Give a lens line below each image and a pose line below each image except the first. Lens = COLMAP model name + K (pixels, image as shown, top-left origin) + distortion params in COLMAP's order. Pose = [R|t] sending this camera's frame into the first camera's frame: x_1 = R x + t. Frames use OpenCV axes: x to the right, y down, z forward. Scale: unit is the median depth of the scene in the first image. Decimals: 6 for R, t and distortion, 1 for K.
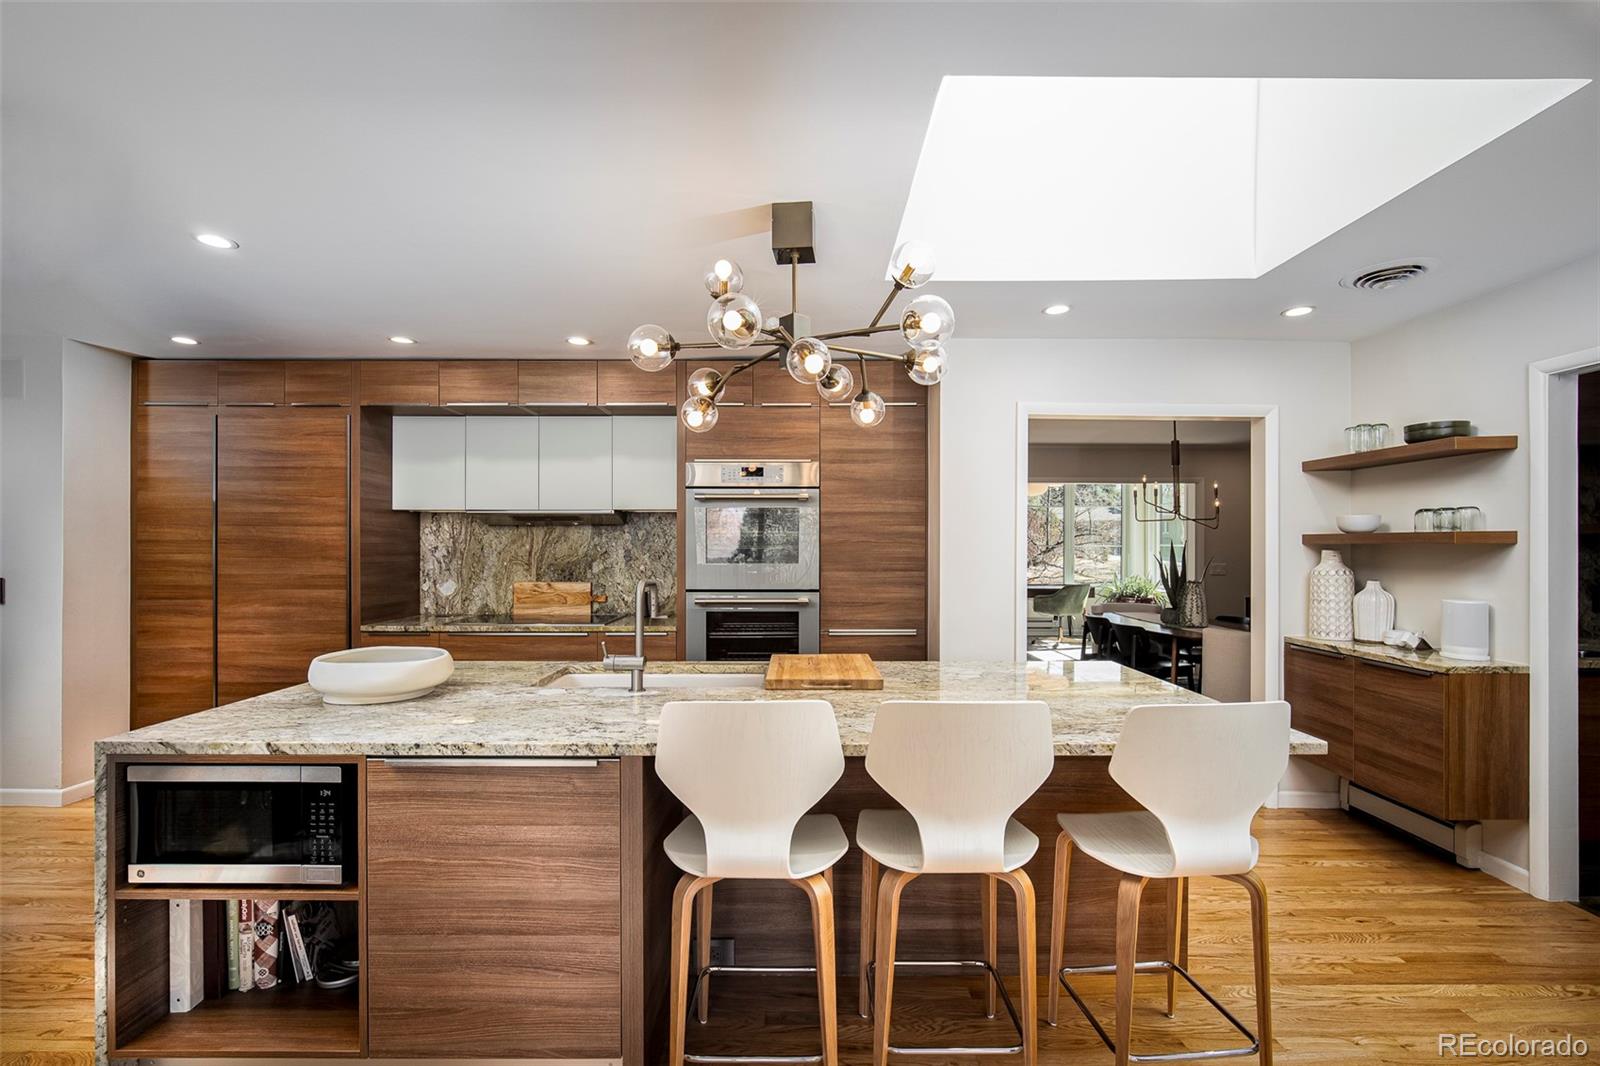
lens RADIAL K [[688.5, 0, 800.9], [0, 688.5, 544.9], [0, 0, 1]] dist [-0.008570, 0.000662]
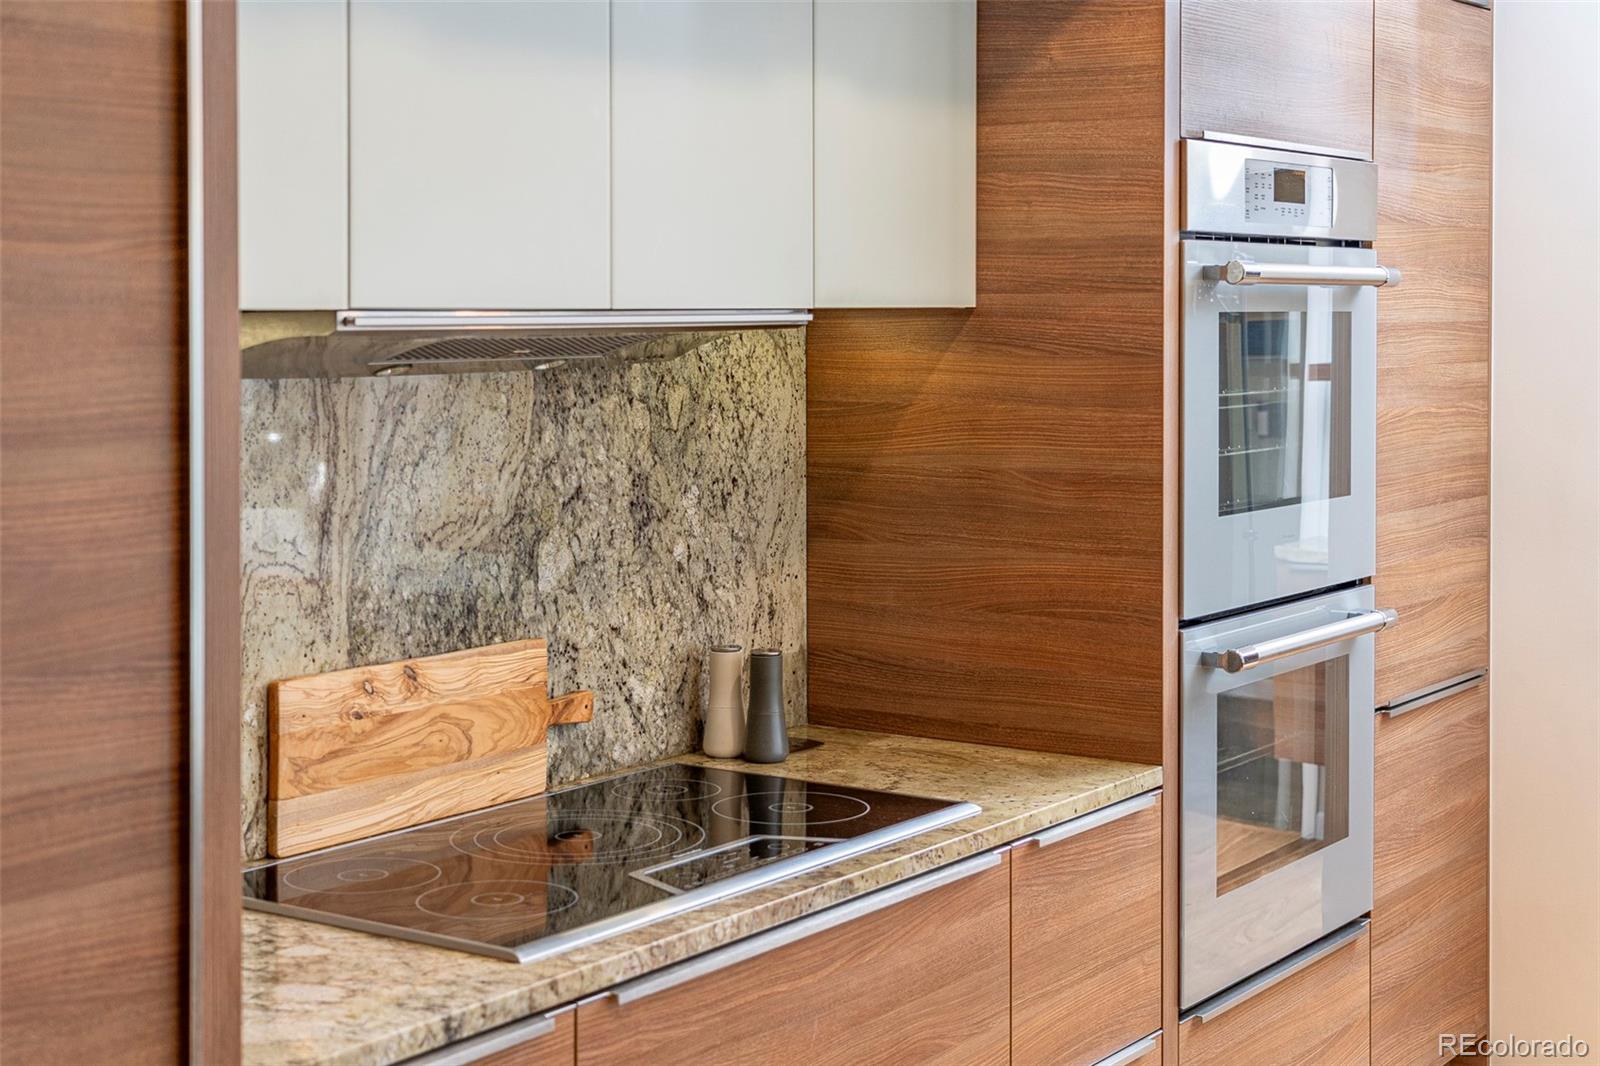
lens RADIAL K [[2432.3, 0, 802.2], [0, 2432.3, 527.9], [0, 0, 1]] dist [-0.018174, 0.000000]
pose [[0.565783, -0.074607, 0.821172, -1.020330], [-0.000331, 0.995877, 0.090708, -0.055963], [-0.824554, -0.051593, 0.563426, 0.595745]]
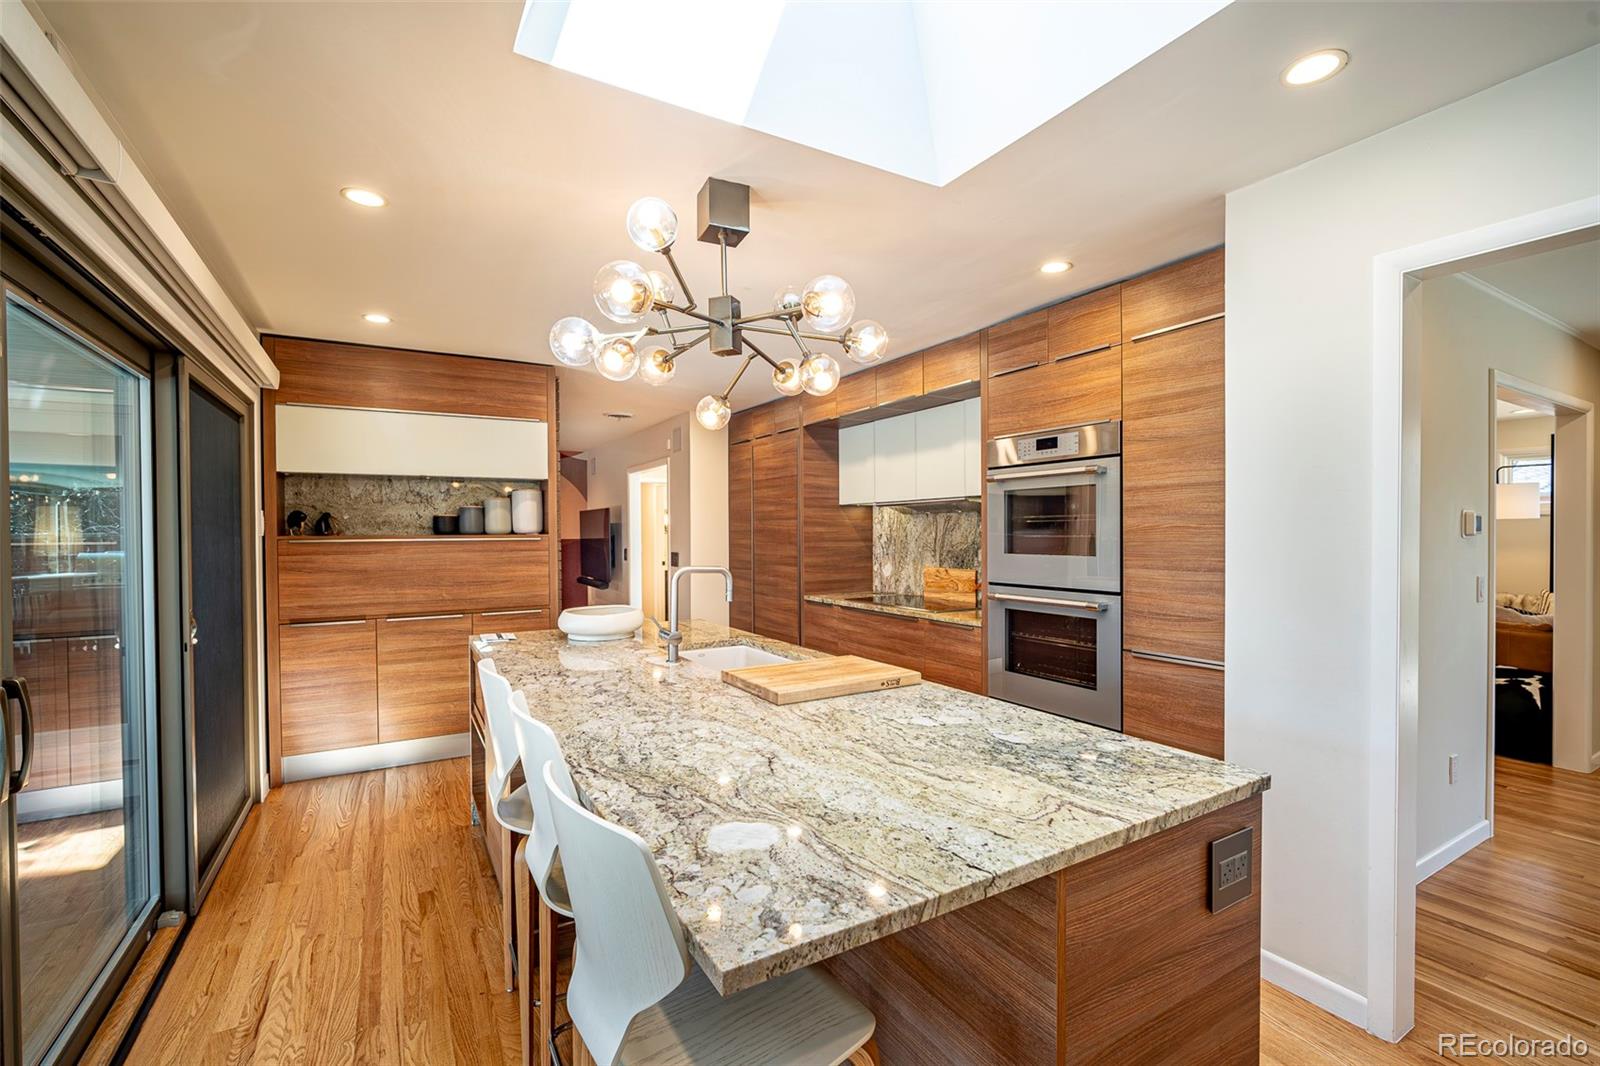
lens RADIAL K [[697.6, 0, 801.7], [0, 697.6, 538.3], [0, 0, 1]] dist [-0.003321, 0.000788]
pose [[0.509342, 0.004017, -0.860555, 0.497167], [0.007574, 0.999929, 0.009151, -0.002813], [0.860531, -0.011179, 0.509275, 0.322248]]
